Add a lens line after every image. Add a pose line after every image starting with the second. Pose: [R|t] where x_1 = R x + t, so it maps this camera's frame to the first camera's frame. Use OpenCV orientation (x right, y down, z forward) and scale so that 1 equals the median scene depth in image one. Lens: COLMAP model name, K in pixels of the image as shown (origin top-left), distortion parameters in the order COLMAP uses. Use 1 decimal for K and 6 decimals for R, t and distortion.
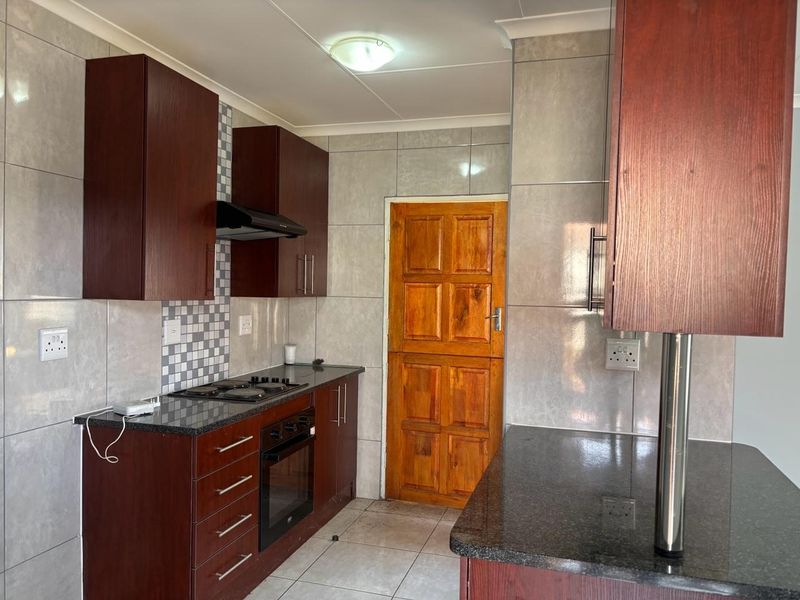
lens RADIAL K [[603.3, 0, 408.5], [0, 603.3, 302.0], [0, 0, 1]] dist [0.043119, -0.053347]
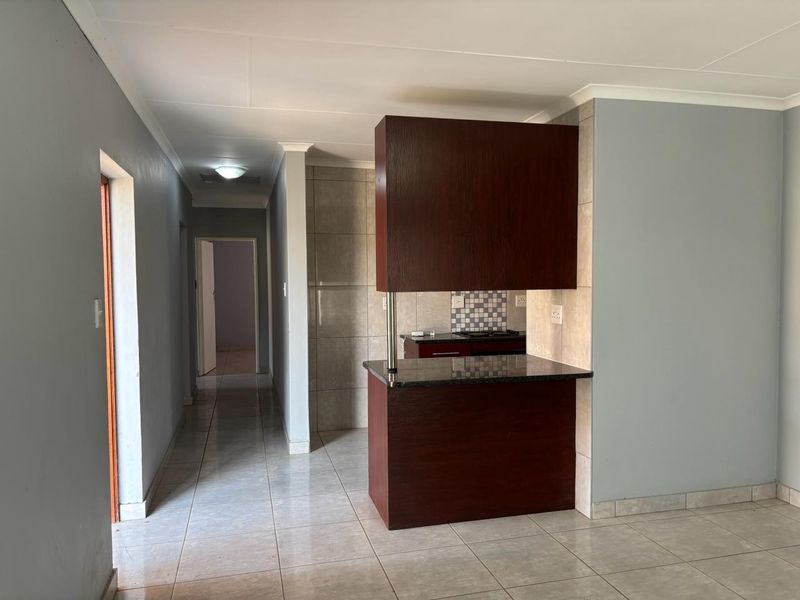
lens RADIAL K [[603.3, 0, 398.7], [0, 603.3, 305.4], [0, 0, 1]] dist [0.043119, -0.053347]
pose [[0.504949, 0.016415, -0.862993, 1.146185], [-0.003246, 0.999848, 0.017119, 0.026216], [0.863143, -0.005842, 0.504926, -0.153383]]
